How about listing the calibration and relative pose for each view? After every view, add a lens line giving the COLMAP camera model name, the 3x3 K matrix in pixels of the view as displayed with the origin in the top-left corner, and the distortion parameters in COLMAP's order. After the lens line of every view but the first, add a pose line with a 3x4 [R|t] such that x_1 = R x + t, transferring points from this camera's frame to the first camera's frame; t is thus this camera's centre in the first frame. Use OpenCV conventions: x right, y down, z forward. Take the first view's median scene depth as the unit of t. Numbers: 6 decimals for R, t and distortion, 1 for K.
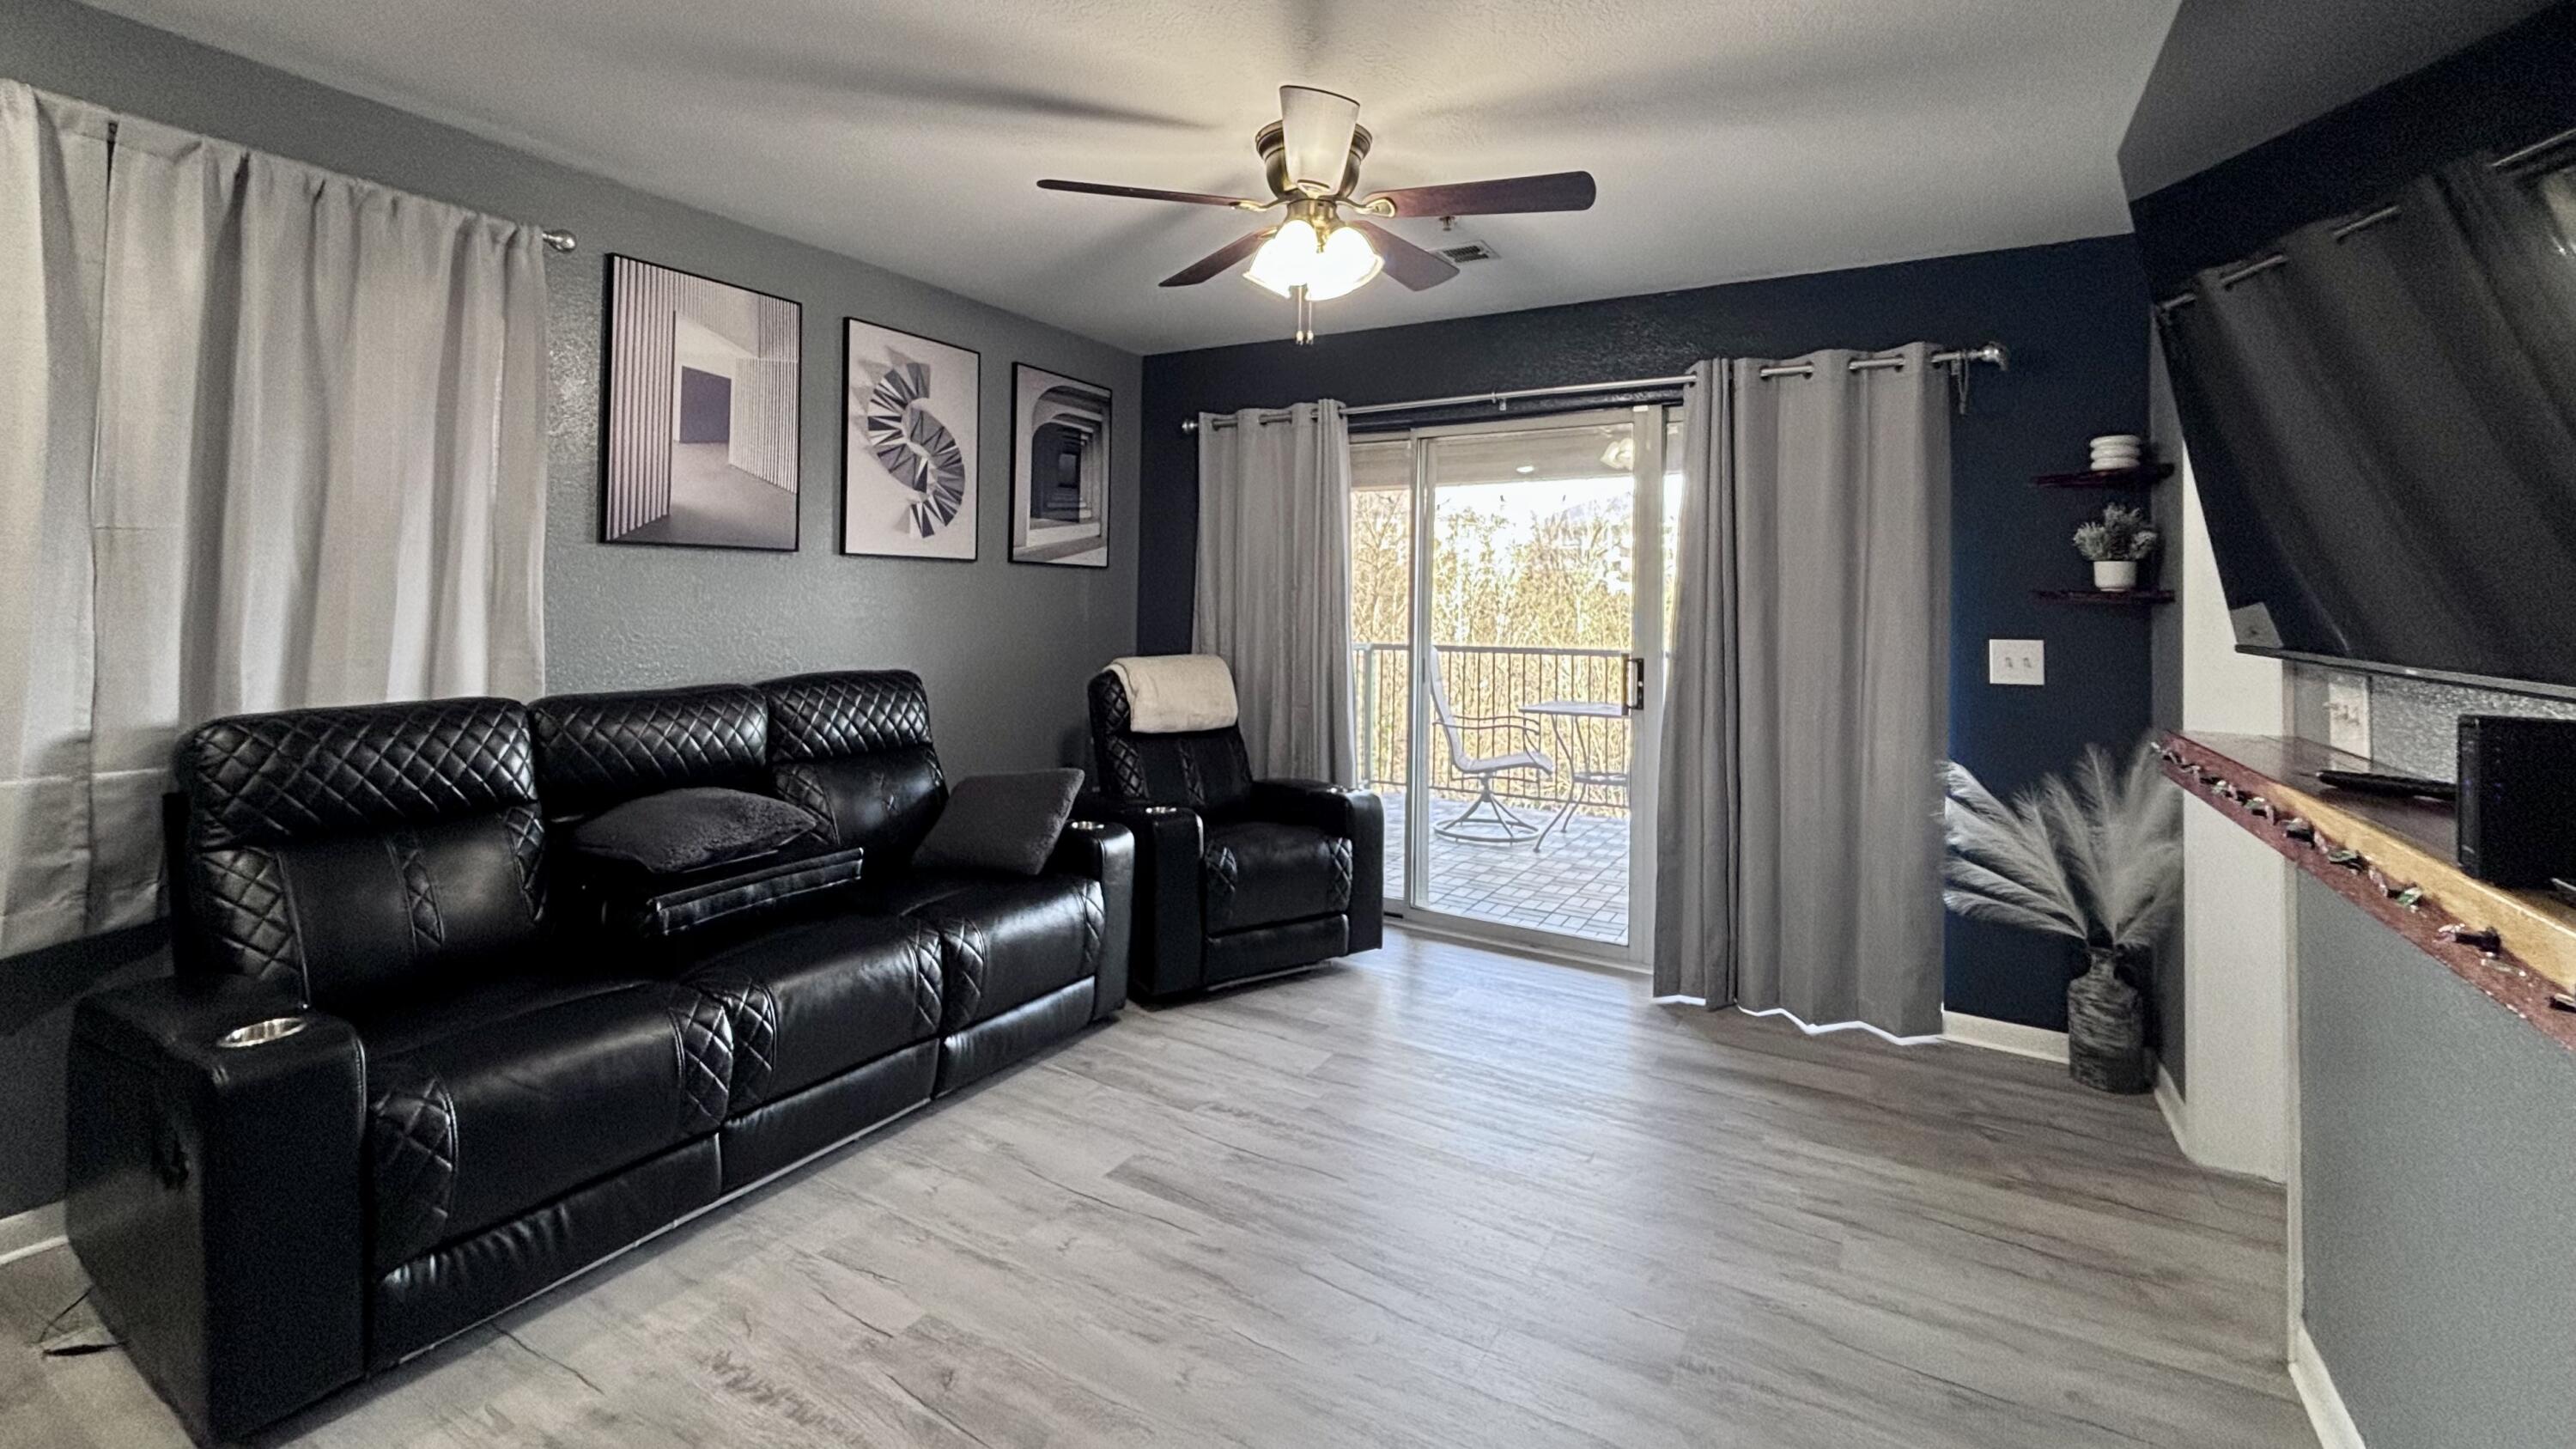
lens RADIAL K [[1062.4, 0, 1257.4], [0, 1062.4, 586.6], [0, 0, 1]] dist [0.000824, 0.001150]
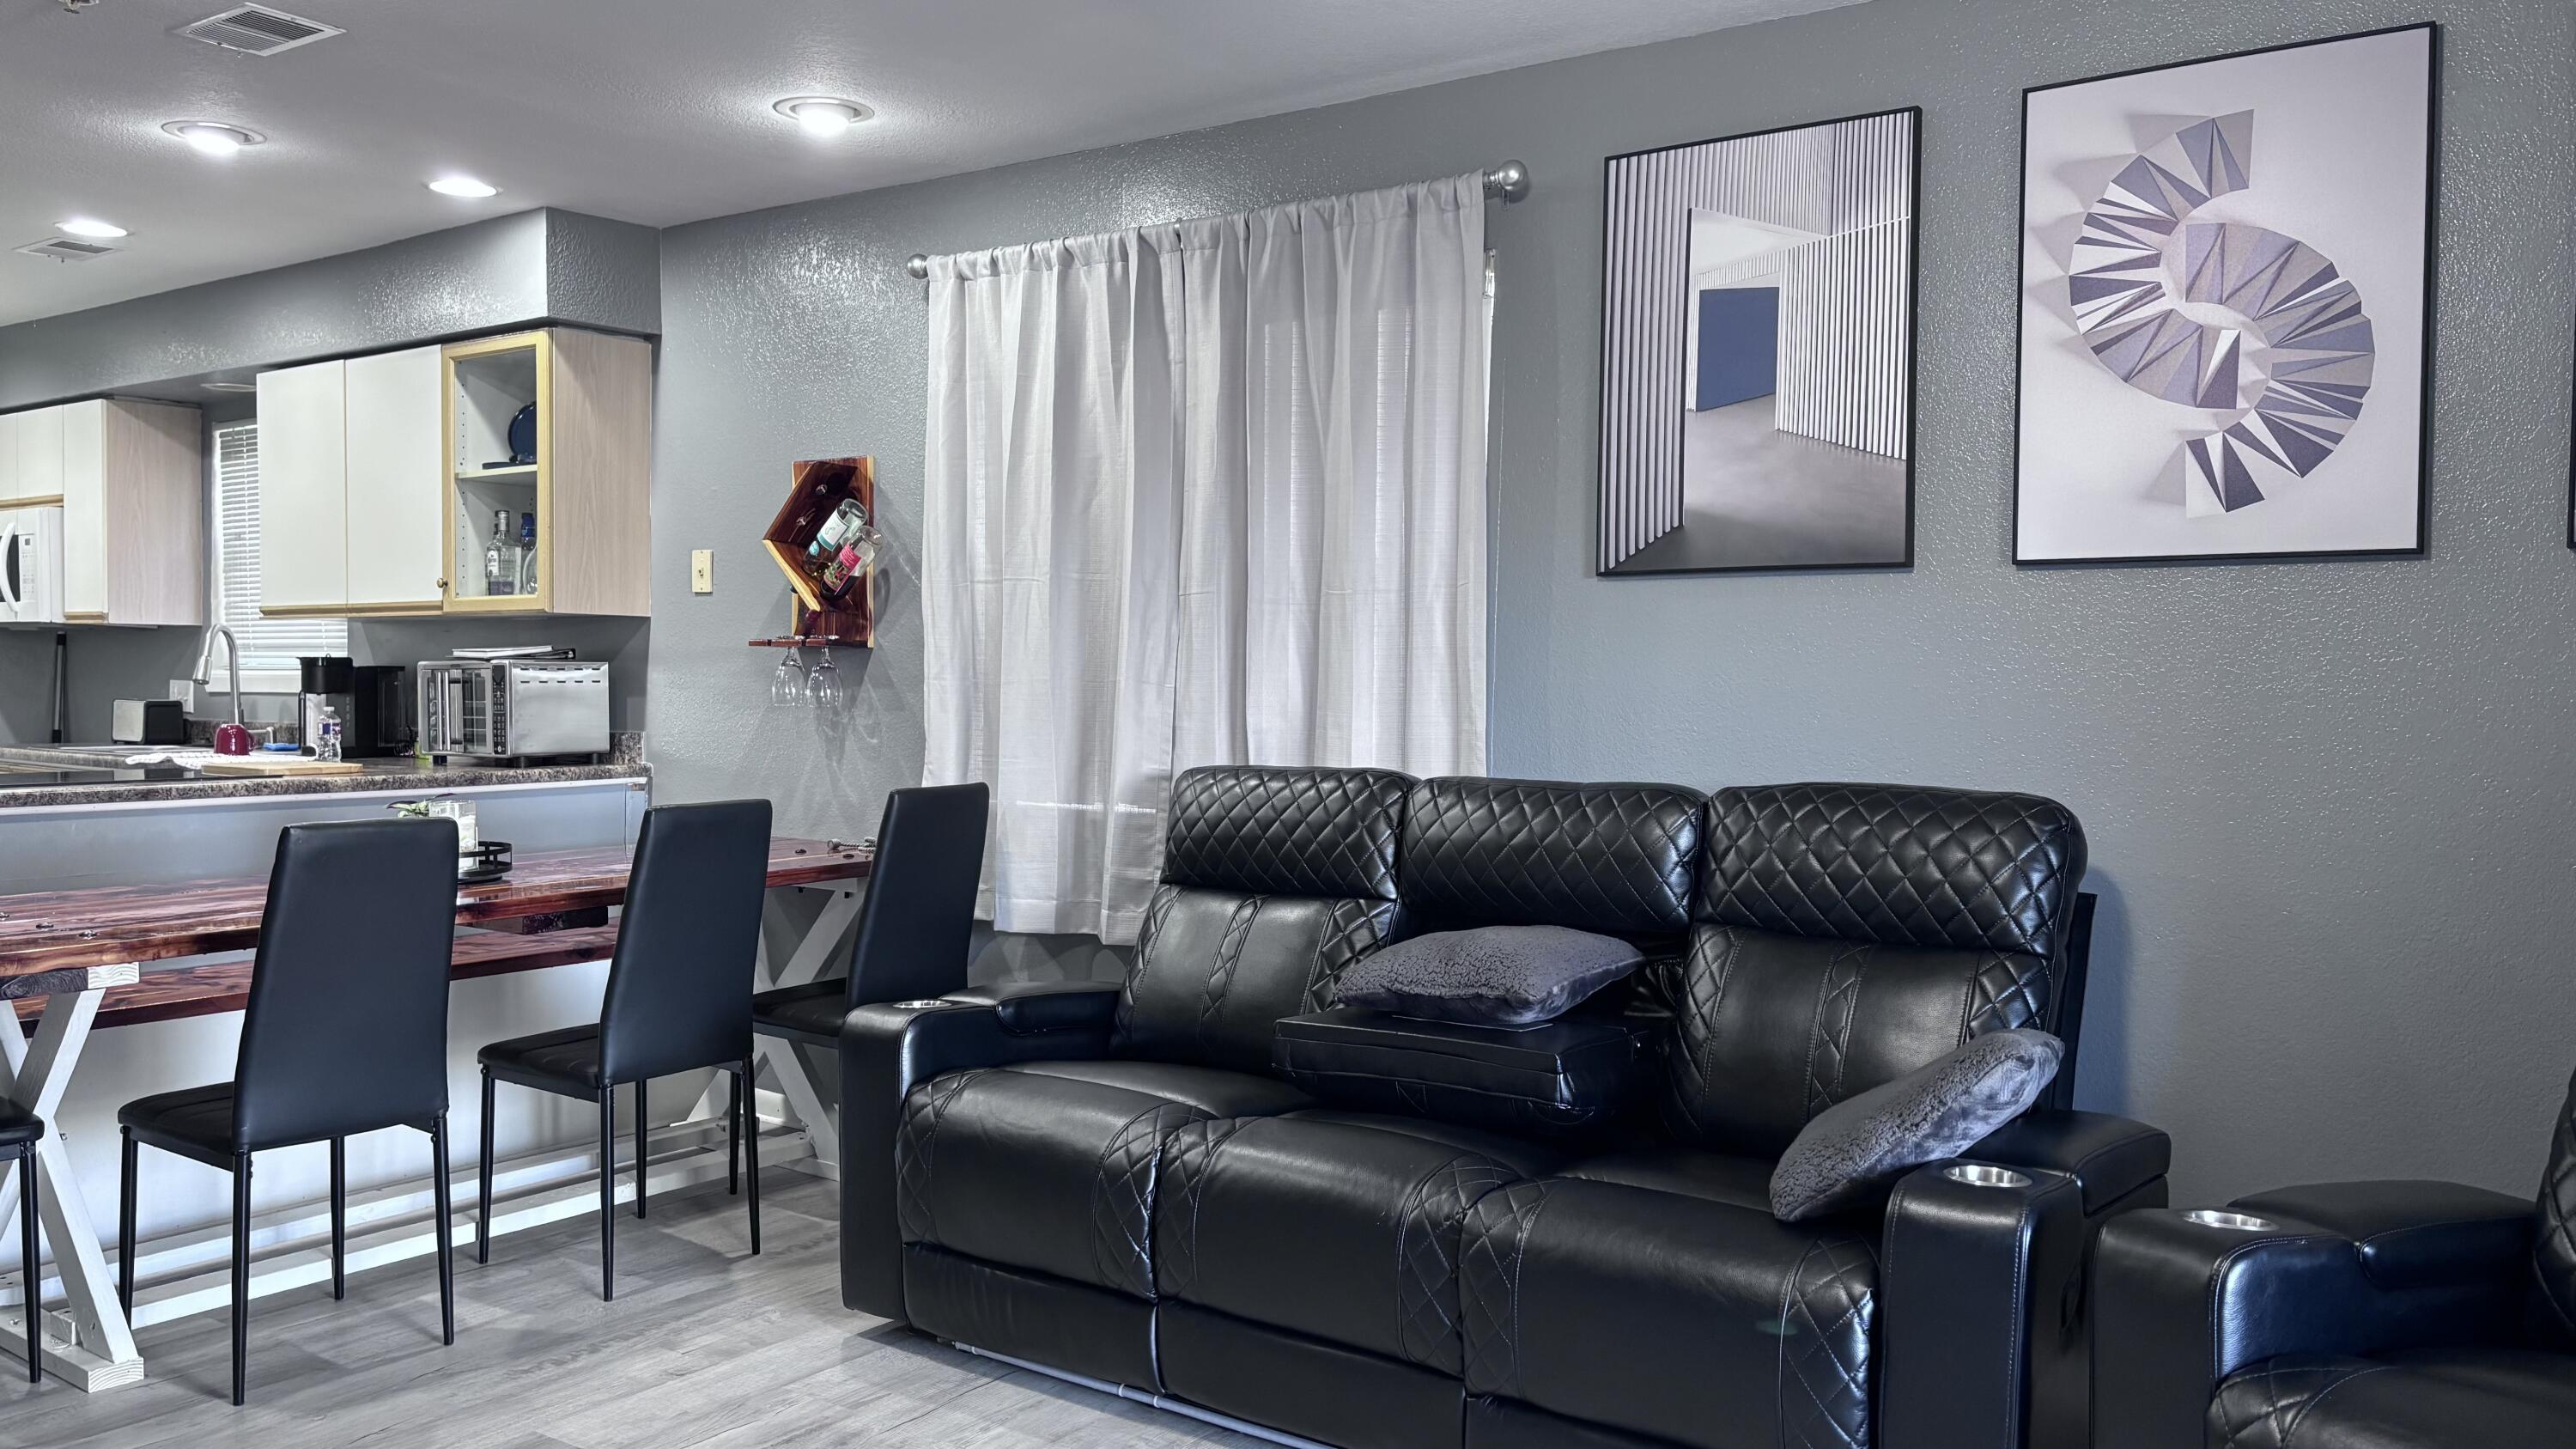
lens RADIAL K [[1962.4, 0, 1298.9], [0, 1962.4, 732.6], [0, 0, 1]] dist [0.028548, -0.021115]
pose [[-0.067482, 0.007880, -0.997689, 0.645122], [-0.001852, 0.999966, 0.008023, 0.048867], [0.997719, 0.002389, -0.067465, 0.820081]]
